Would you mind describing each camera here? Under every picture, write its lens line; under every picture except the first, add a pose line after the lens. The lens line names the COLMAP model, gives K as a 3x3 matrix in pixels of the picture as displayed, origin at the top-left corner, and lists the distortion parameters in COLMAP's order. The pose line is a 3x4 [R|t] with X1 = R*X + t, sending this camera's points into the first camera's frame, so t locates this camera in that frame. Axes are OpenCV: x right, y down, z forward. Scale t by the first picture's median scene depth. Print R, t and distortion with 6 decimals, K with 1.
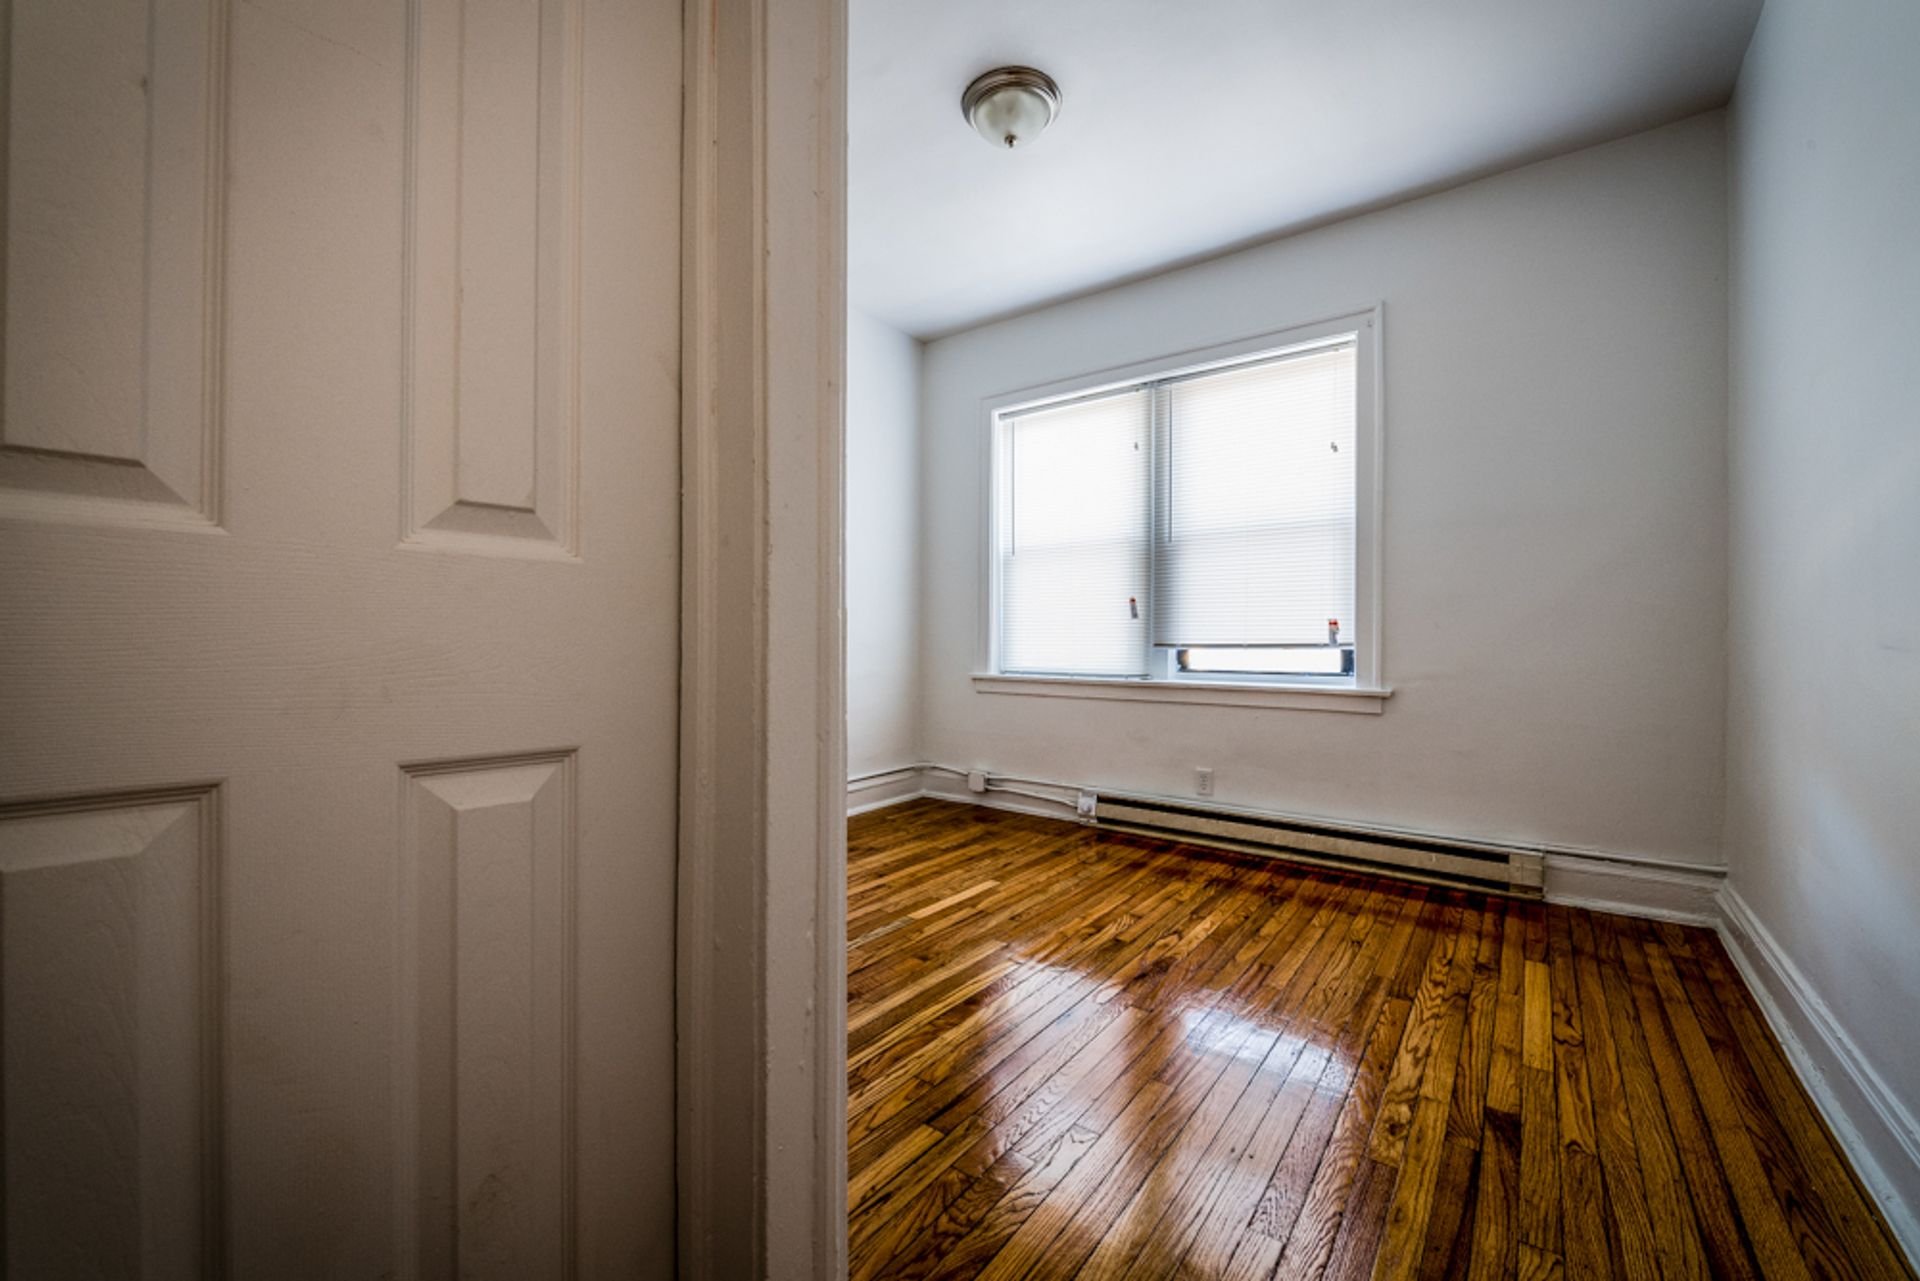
lens RADIAL K [[758.9, 0, 948.5], [0, 758.9, 641.8], [0, 0, 1]] dist [0.000272, -0.004503]
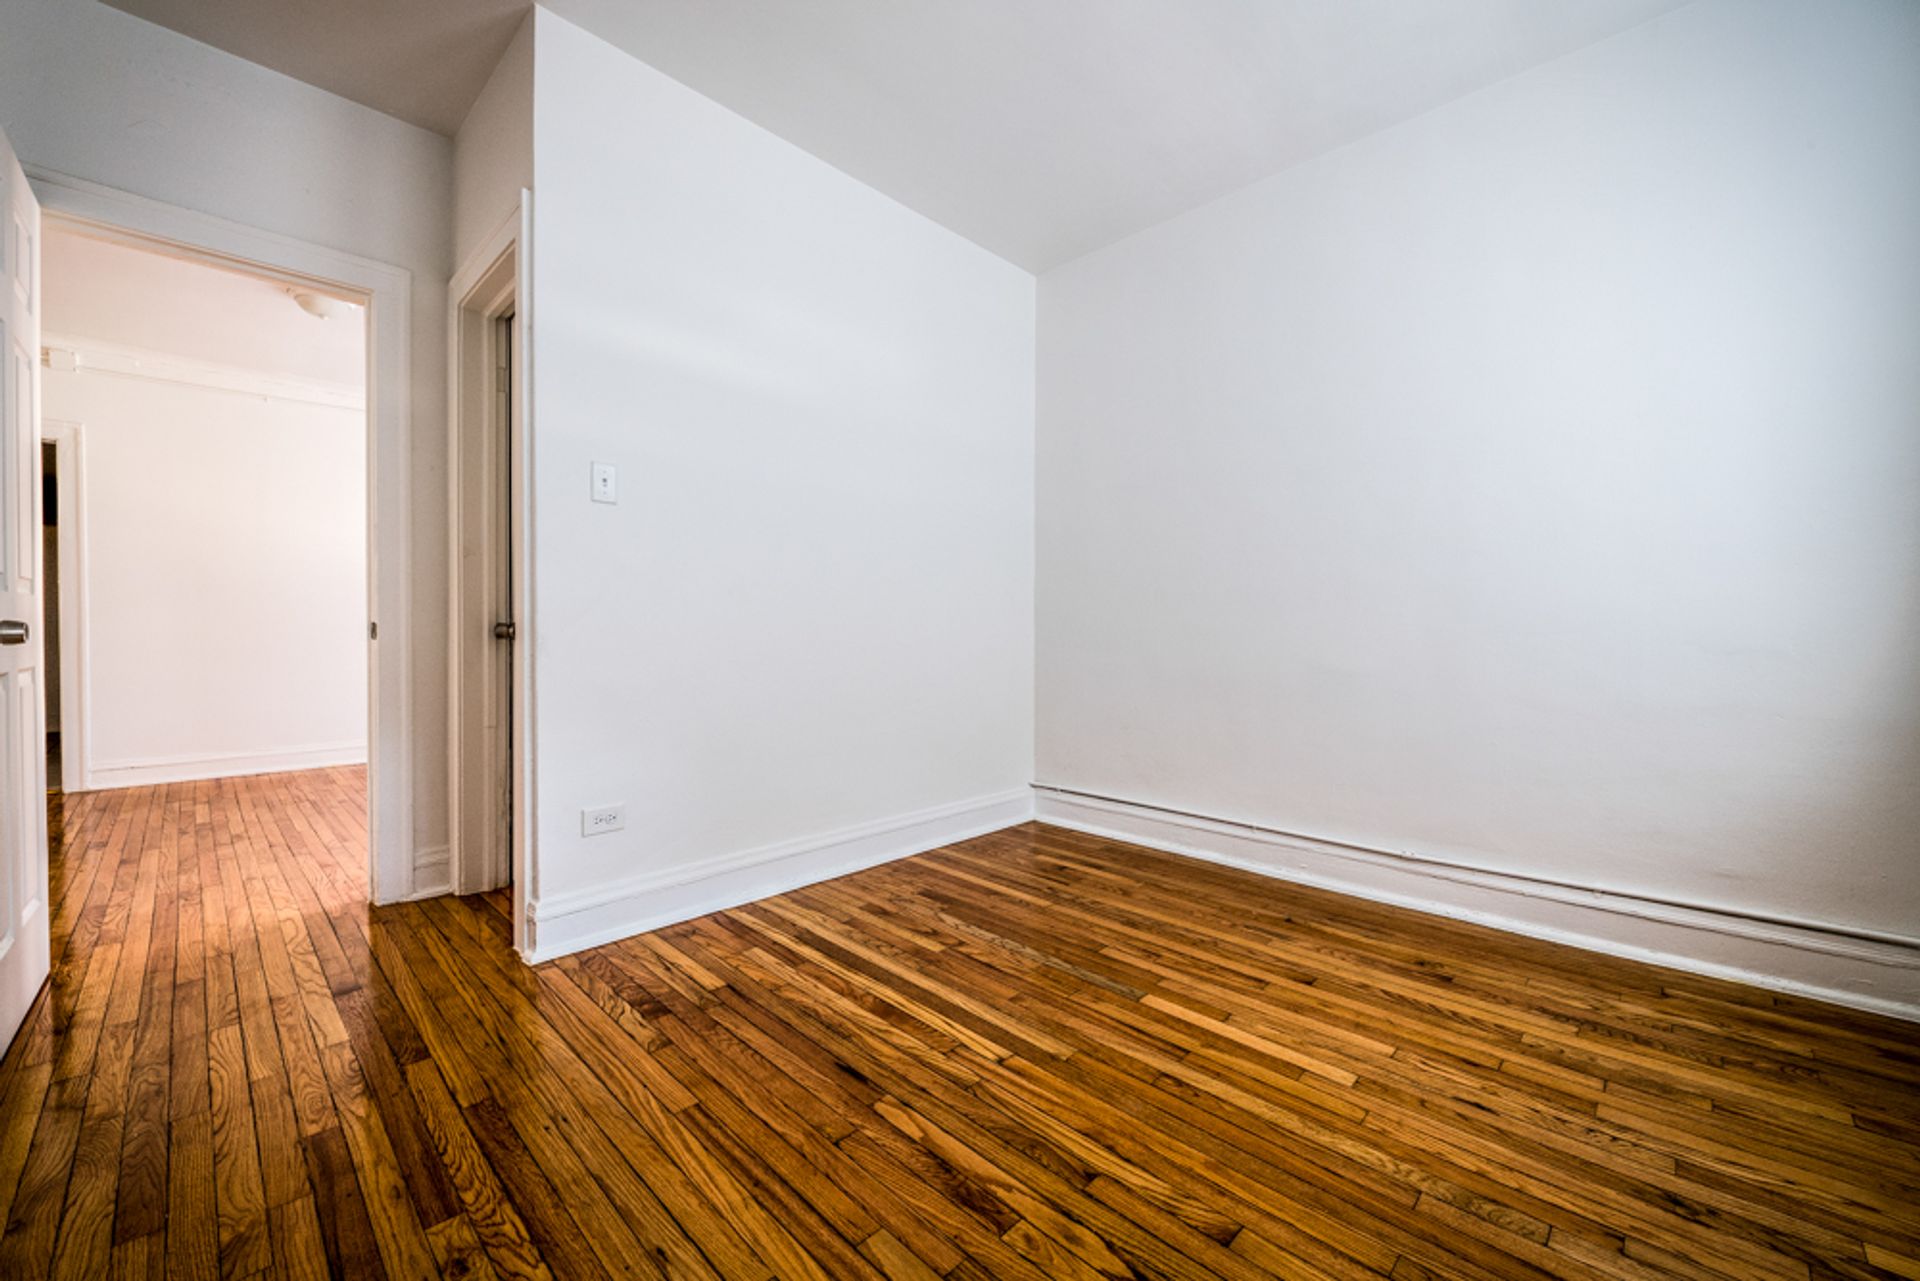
lens RADIAL K [[758.9, 0, 948.5], [0, 758.9, 641.8], [0, 0, 1]] dist [0.000272, -0.004503]
pose [[-0.127333, 0.012844, -0.991777, 0.571859], [-0.011444, 0.999831, 0.014417, -0.000383], [0.991794, 0.013186, -0.127164, 0.709382]]
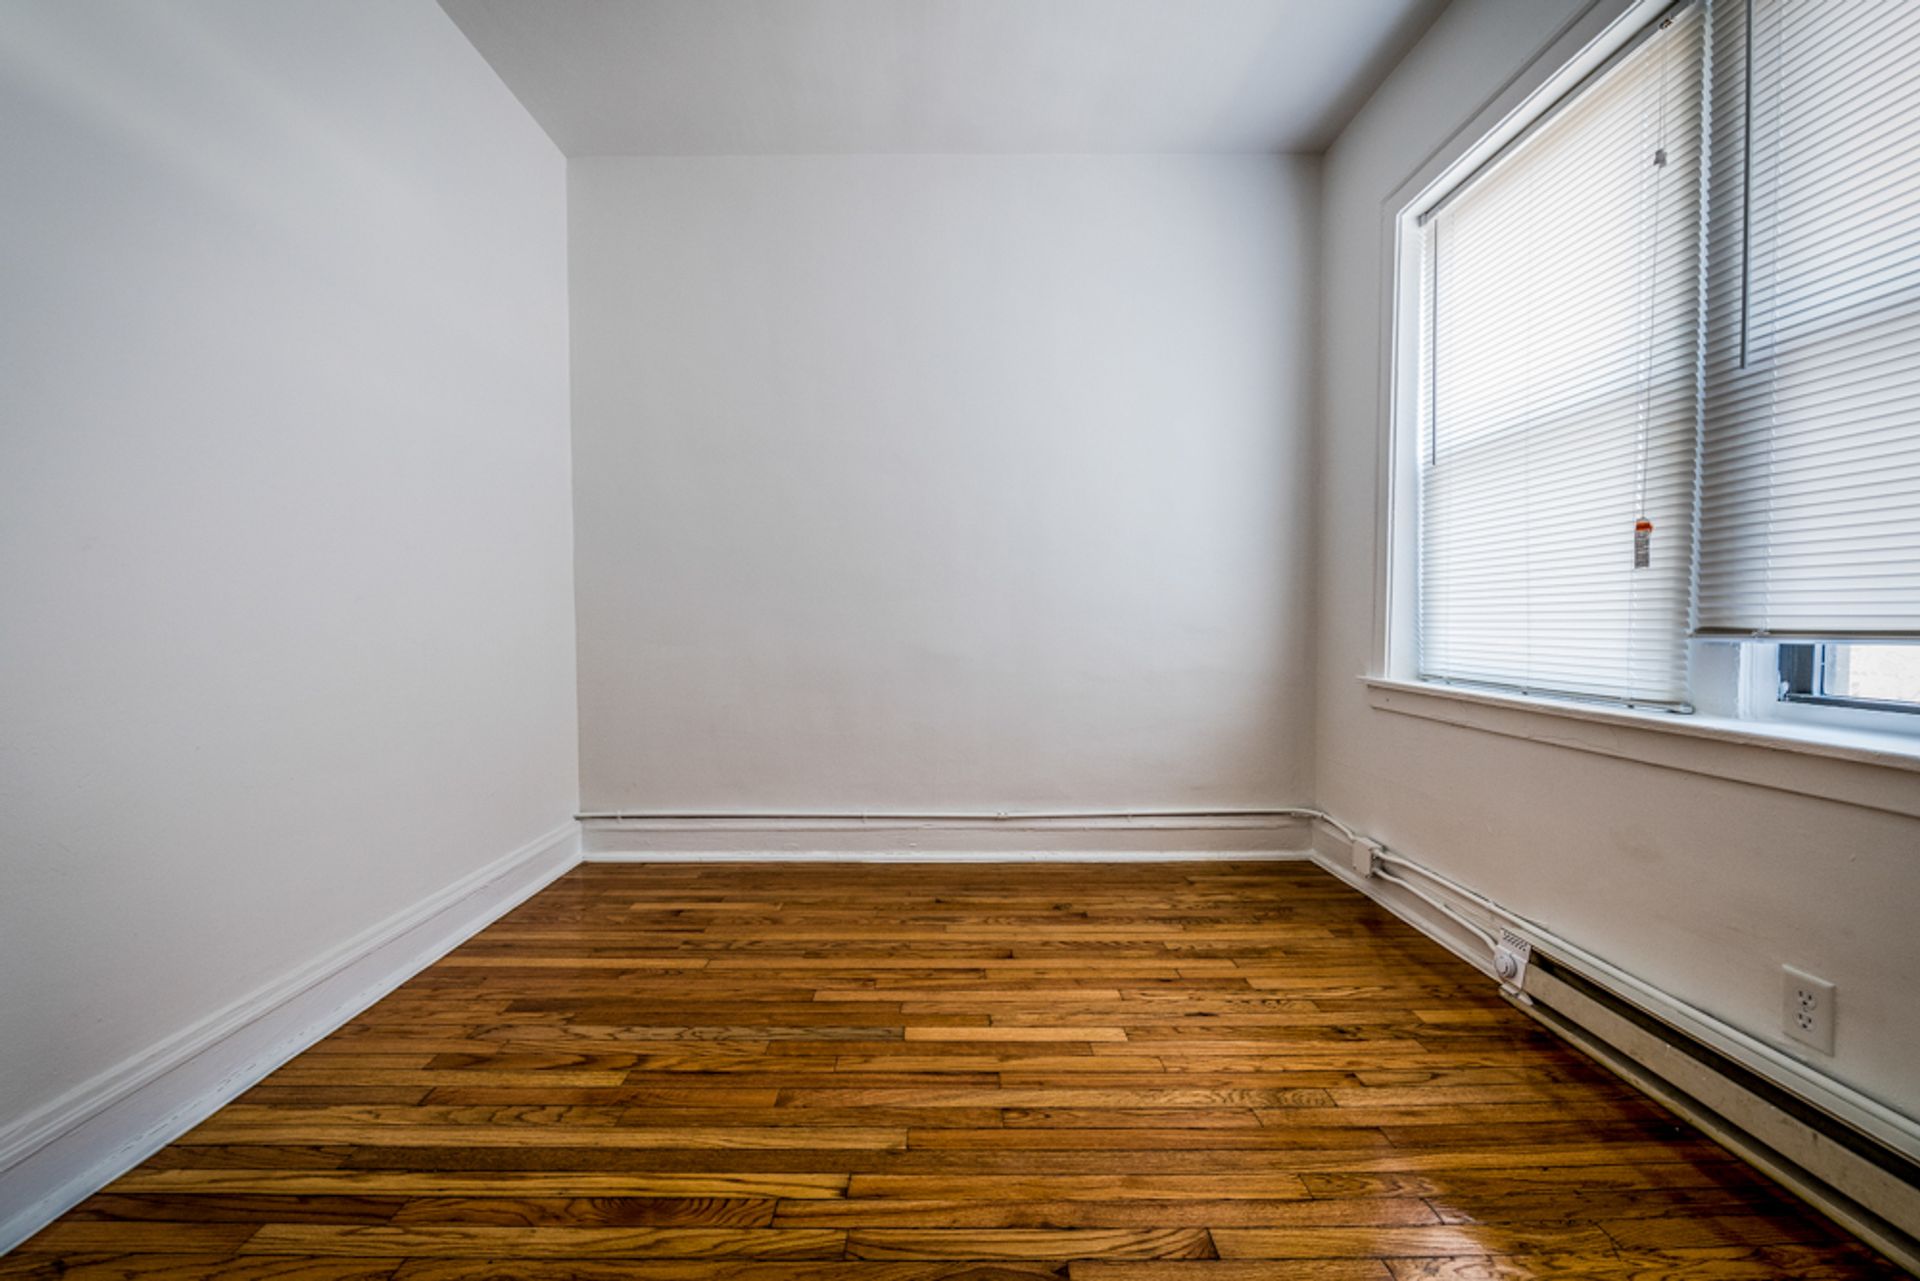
lens RADIAL K [[758.9, 0, 948.5], [0, 758.9, 641.8], [0, 0, 1]] dist [0.000272, -0.004503]
pose [[0.614871, 0.021766, -0.788327, 0.391786], [-0.001875, 0.999657, 0.026139, 0.000112], [0.788625, -0.014594, 0.614701, 0.491901]]
